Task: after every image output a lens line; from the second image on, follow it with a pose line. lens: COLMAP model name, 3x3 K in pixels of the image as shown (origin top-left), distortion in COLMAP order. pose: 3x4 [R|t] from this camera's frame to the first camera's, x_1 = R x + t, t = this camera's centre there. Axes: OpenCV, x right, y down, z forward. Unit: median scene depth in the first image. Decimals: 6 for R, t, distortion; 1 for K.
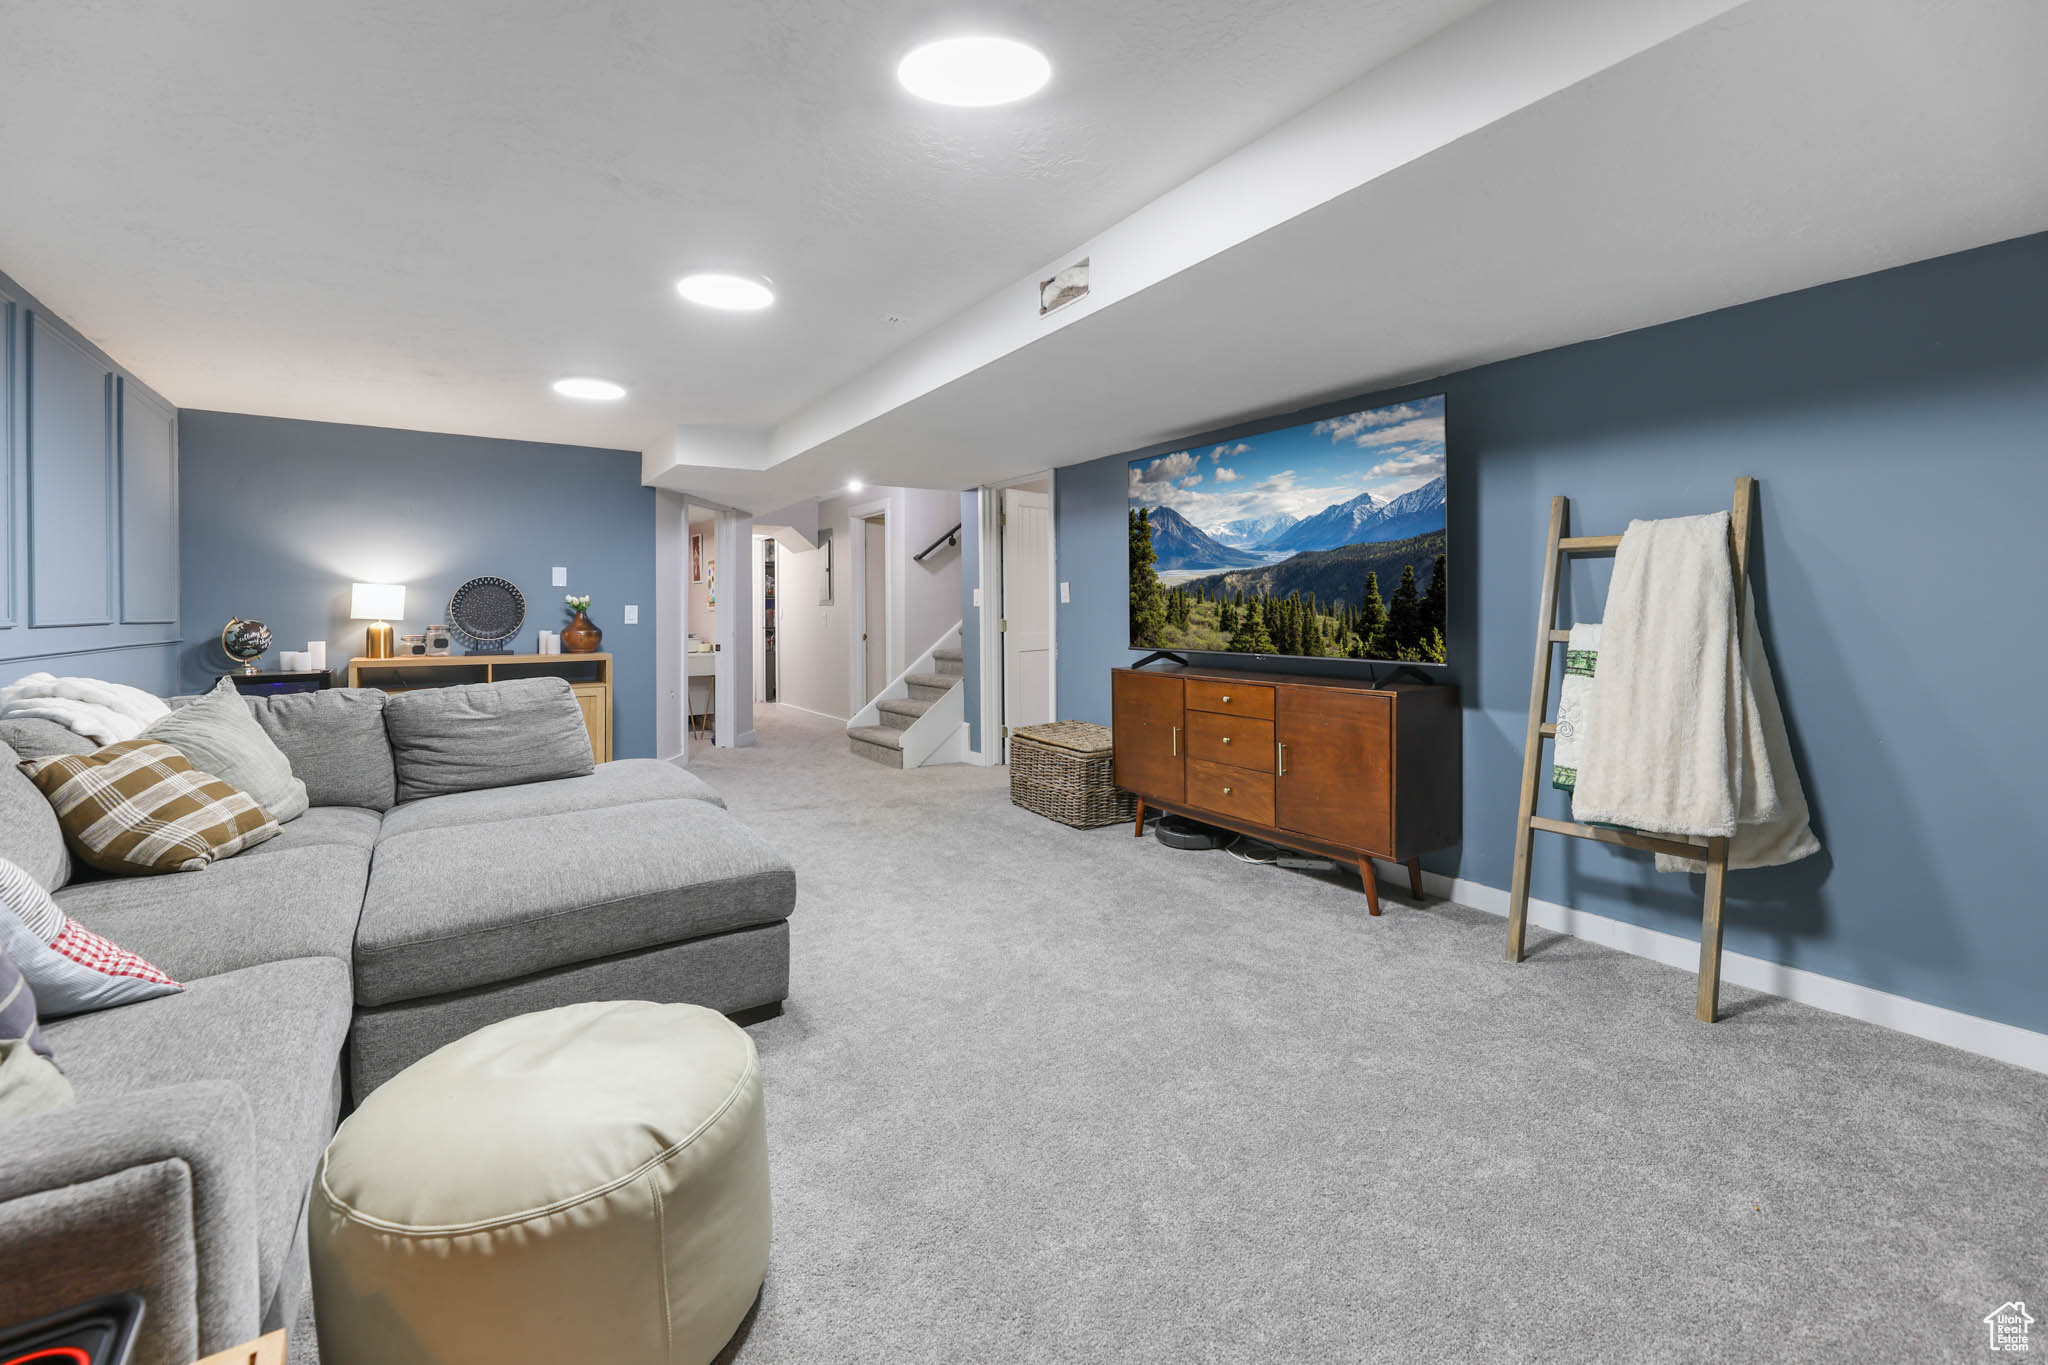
lens RADIAL K [[851.7, 0, 982.8], [0, 851.7, 609.8], [0, 0, 1]] dist [-0.001699, -0.002174]
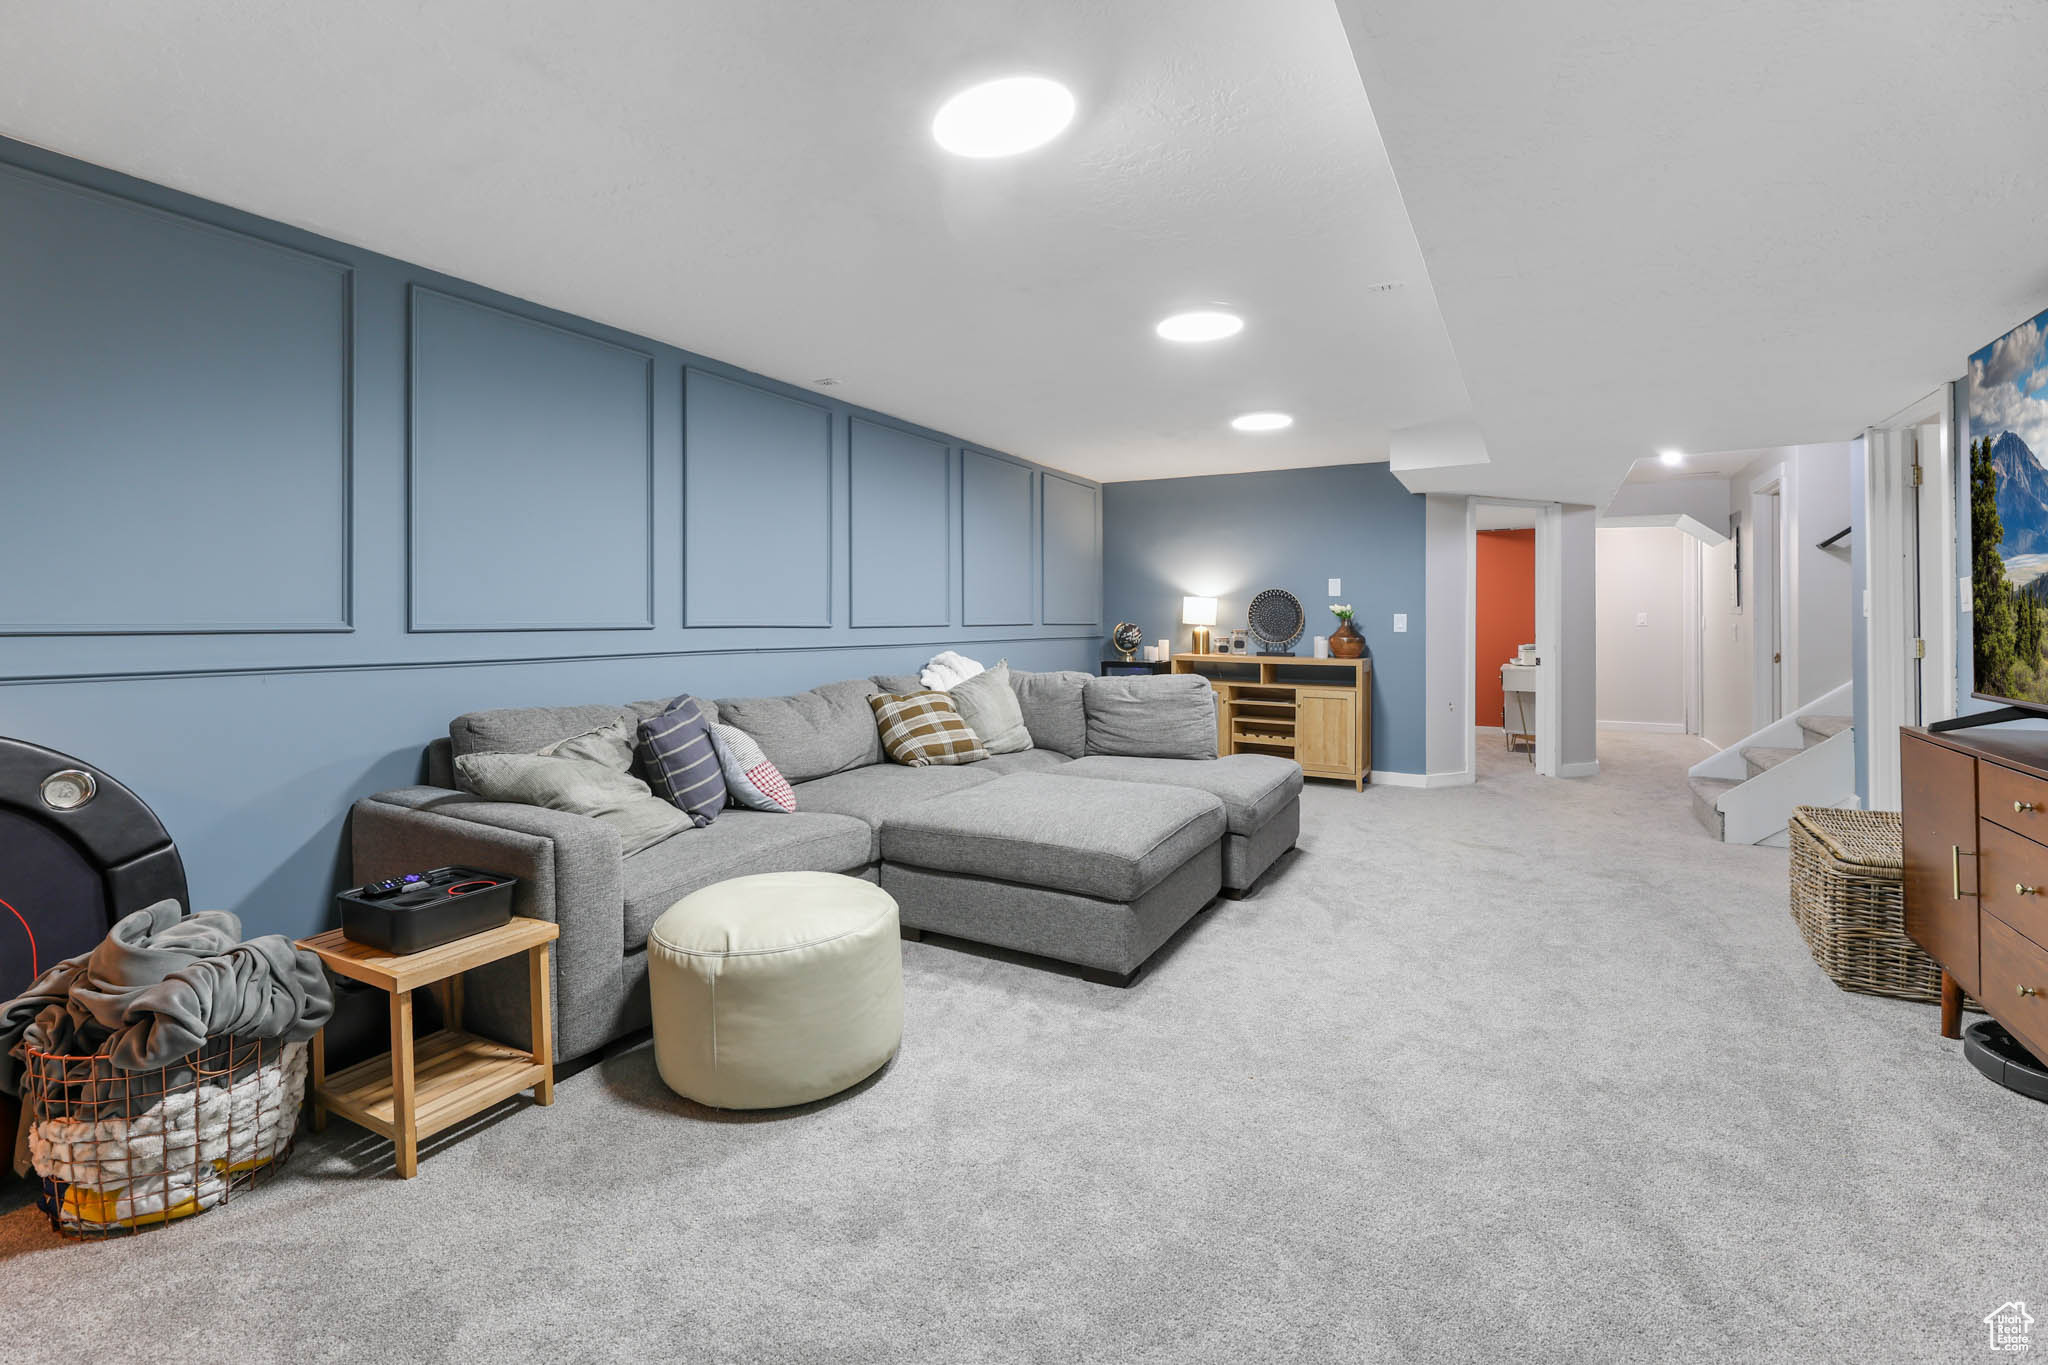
lens RADIAL K [[851.7, 0, 1055.2], [0, 851.7, 625.0], [0, 0, 1]] dist [-0.001699, -0.002174]
pose [[0.469297, 0.016050, -0.882894, 0.400068], [-0.006559, 0.999871, 0.014690, -0.006031], [0.883016, -0.001103, 0.469342, 0.233407]]
